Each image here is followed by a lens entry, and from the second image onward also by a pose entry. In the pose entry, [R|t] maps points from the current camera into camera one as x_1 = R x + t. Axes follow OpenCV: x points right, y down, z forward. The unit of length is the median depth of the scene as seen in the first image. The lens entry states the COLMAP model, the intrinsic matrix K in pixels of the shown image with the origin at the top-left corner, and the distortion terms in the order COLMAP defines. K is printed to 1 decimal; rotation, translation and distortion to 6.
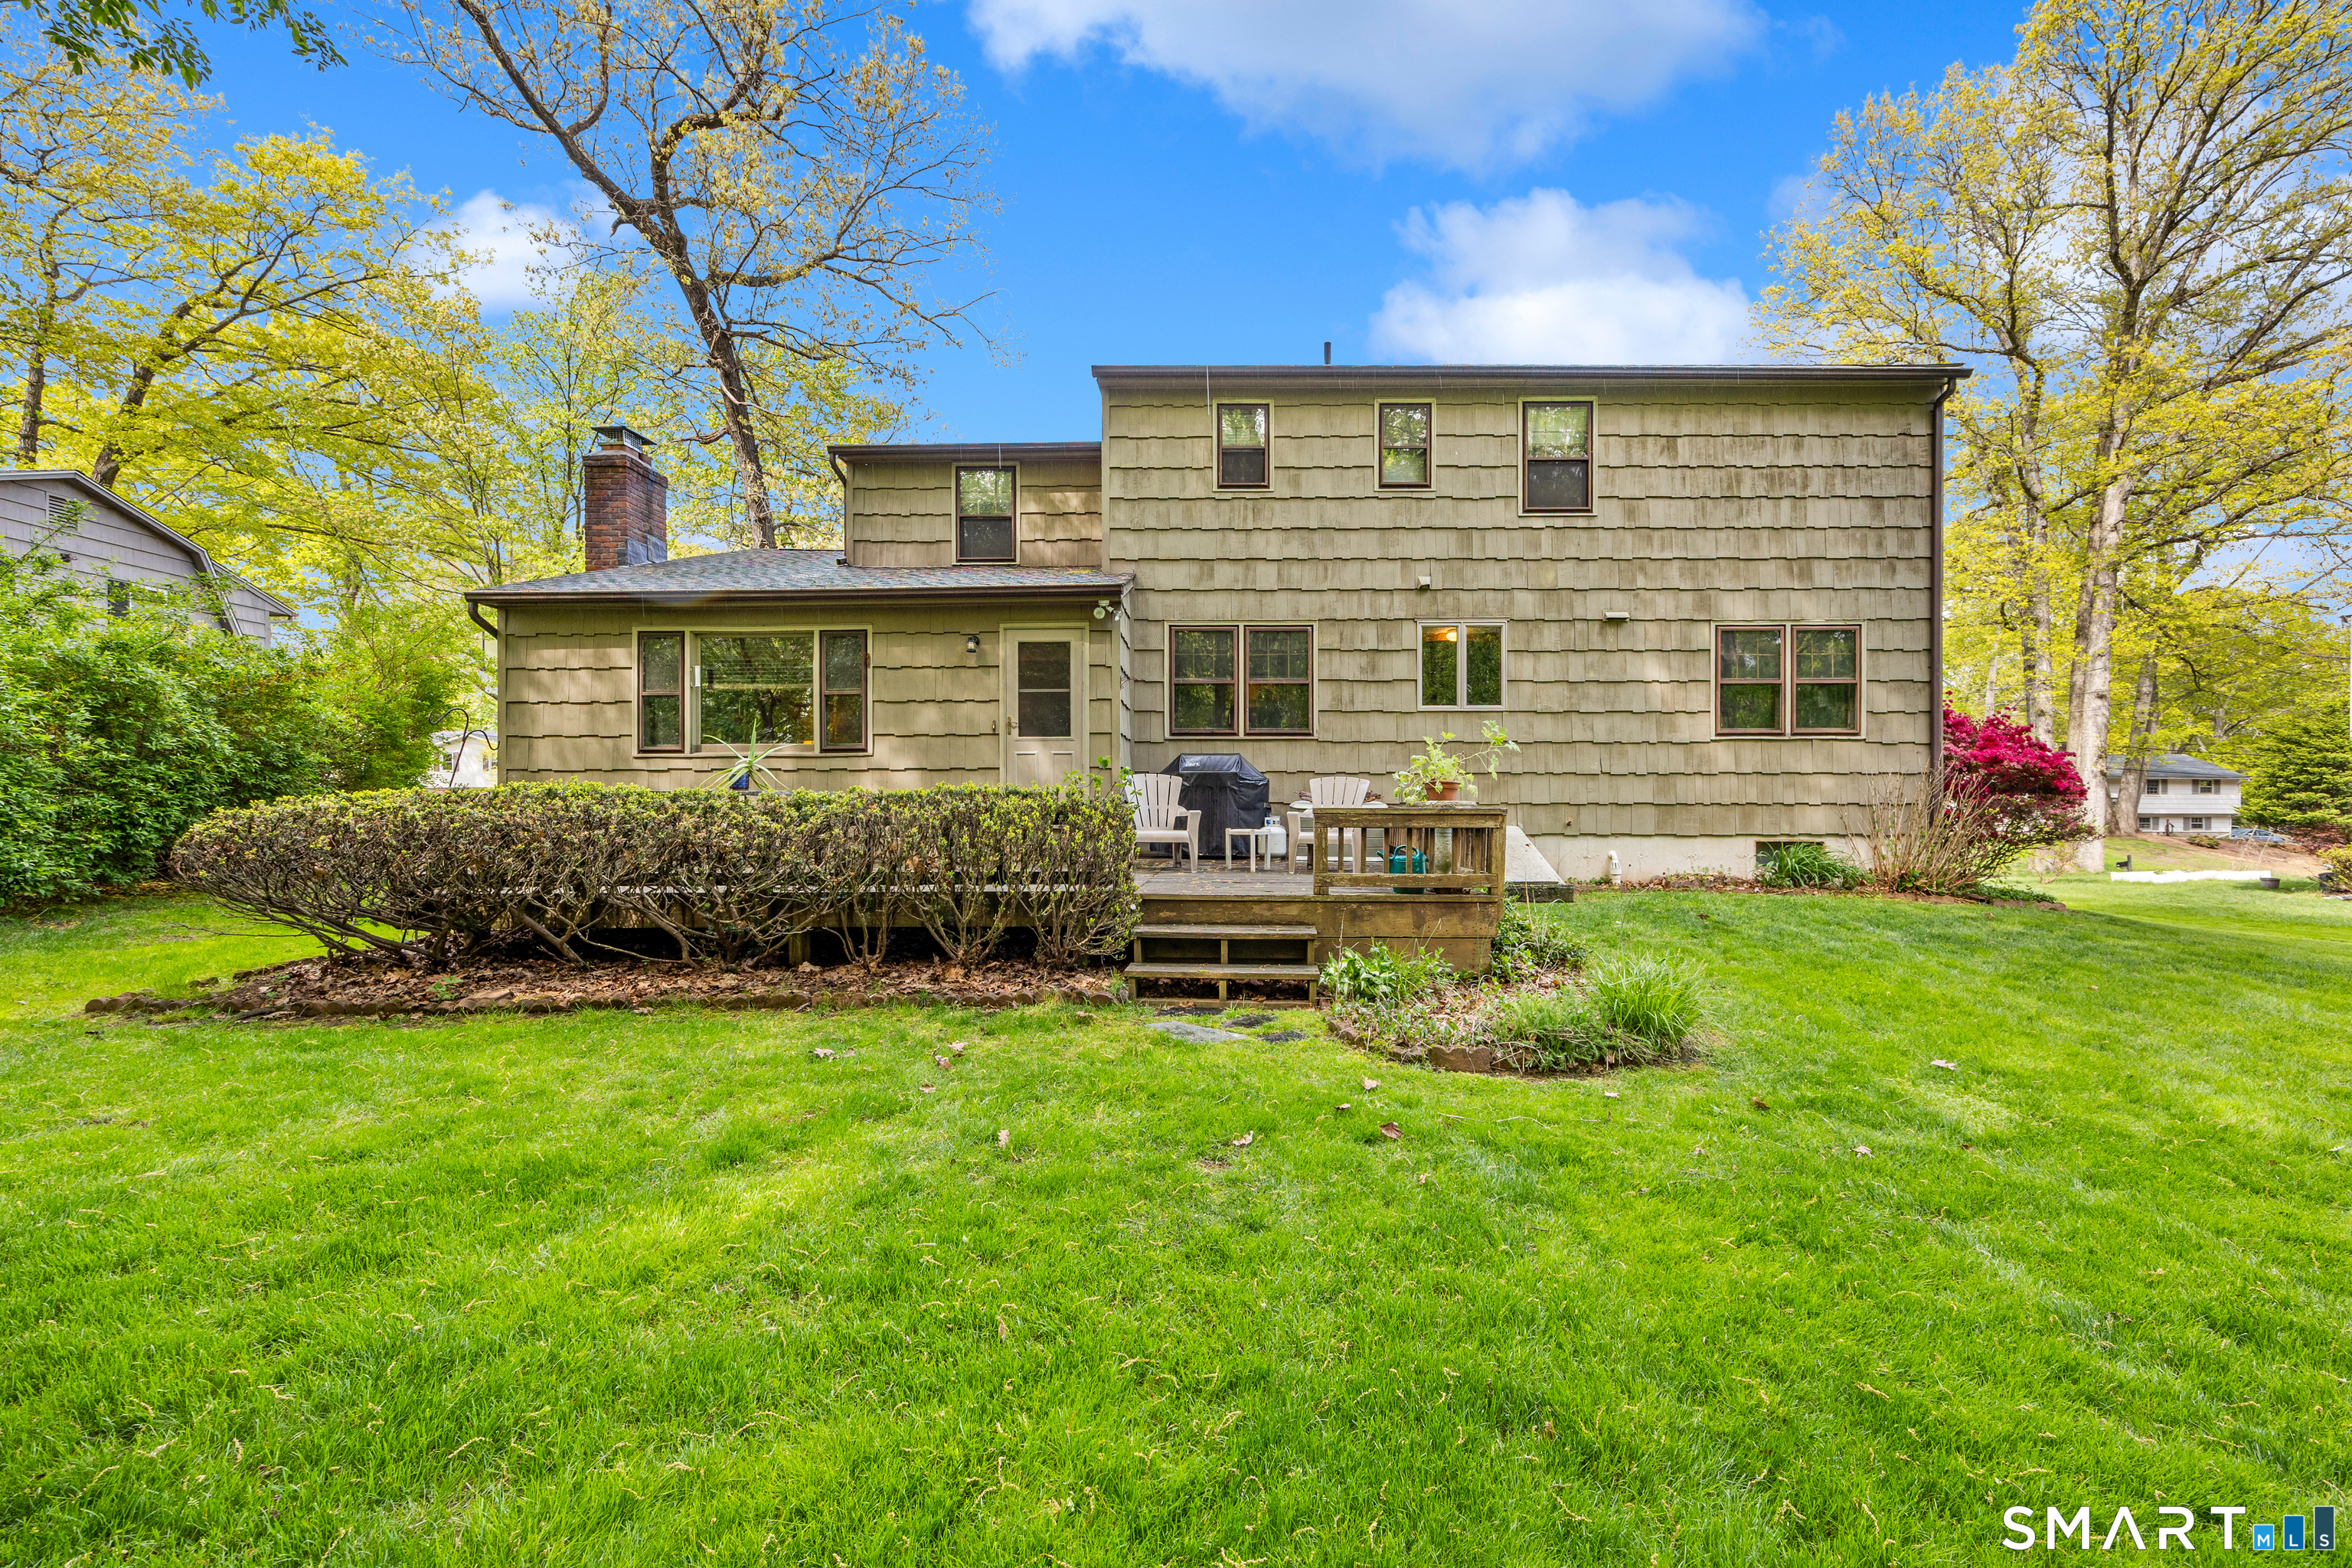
lens RADIAL K [[907.0, 0, 1178.7], [0, 907.0, 810.0], [0, 0, 1]] dist [-0.018747, 0.007485]
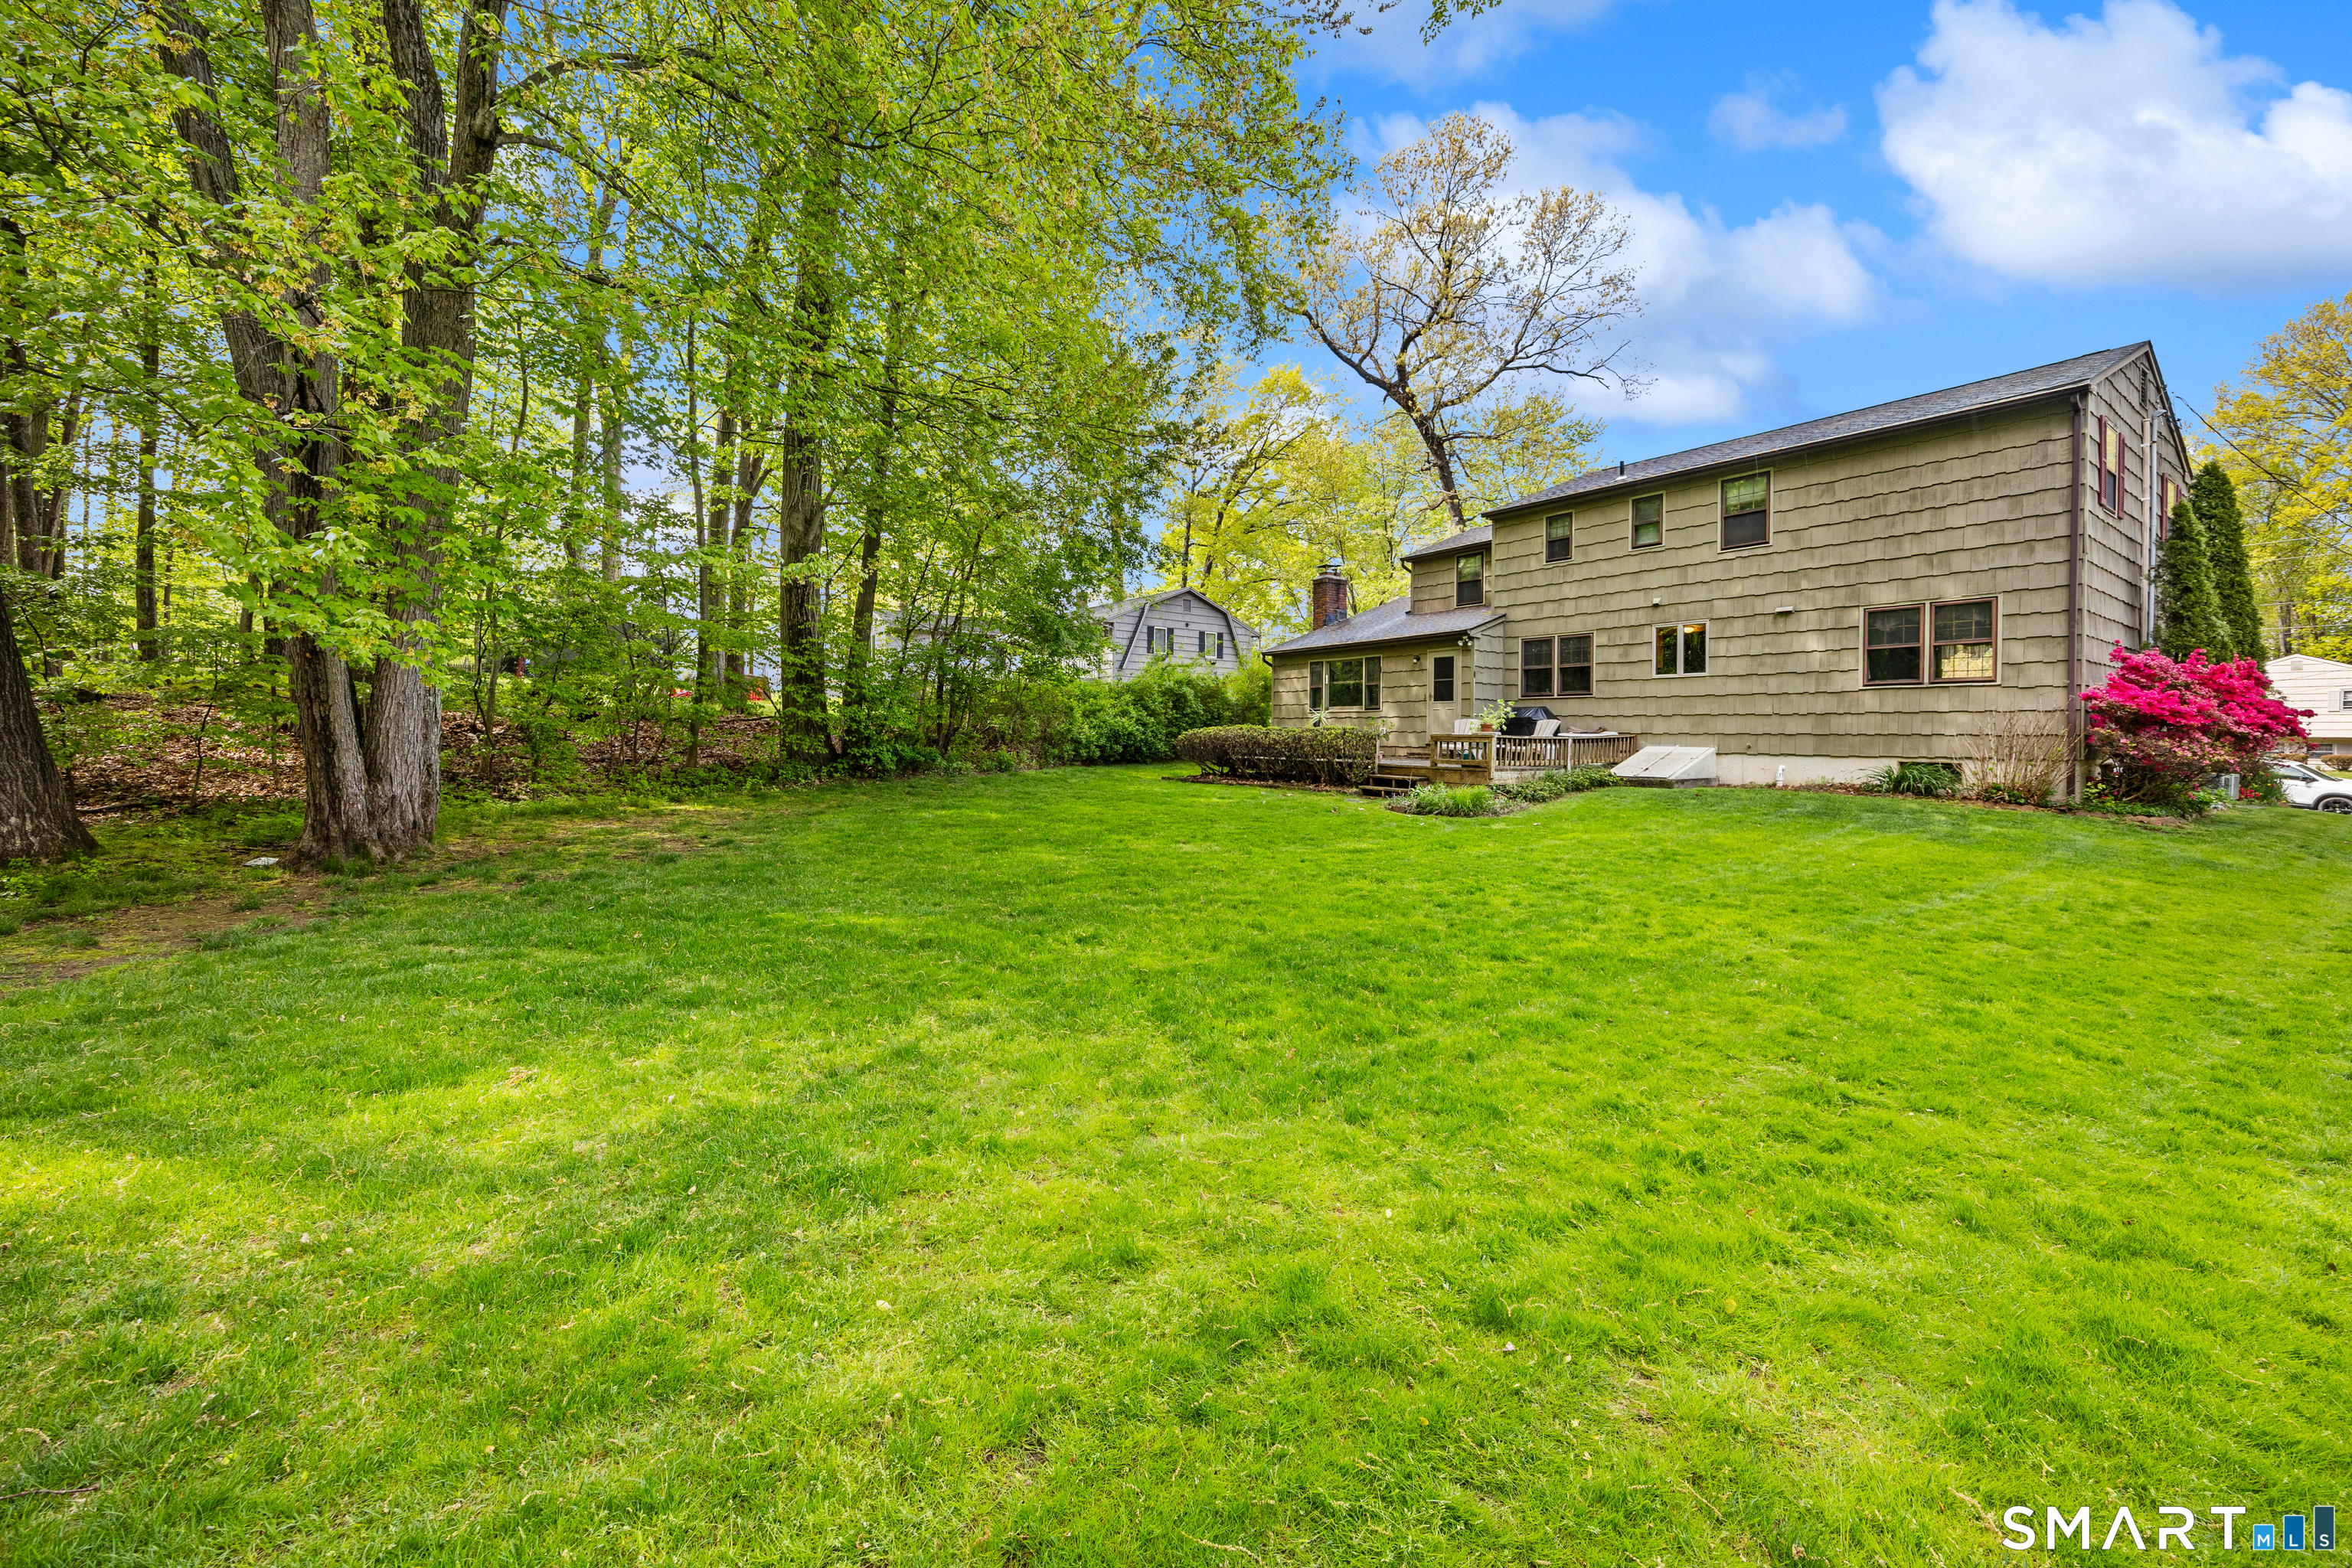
lens RADIAL K [[948.6, 0, 1172.6], [0, 948.6, 706.4], [0, 0, 1]] dist [-0.002254, -0.000143]
pose [[0.589226, -0.018620, -0.807754, 1.159515], [-0.011090, 0.999454, -0.031129, 0.007677], [0.807892, 0.027299, 0.588698, -0.758297]]
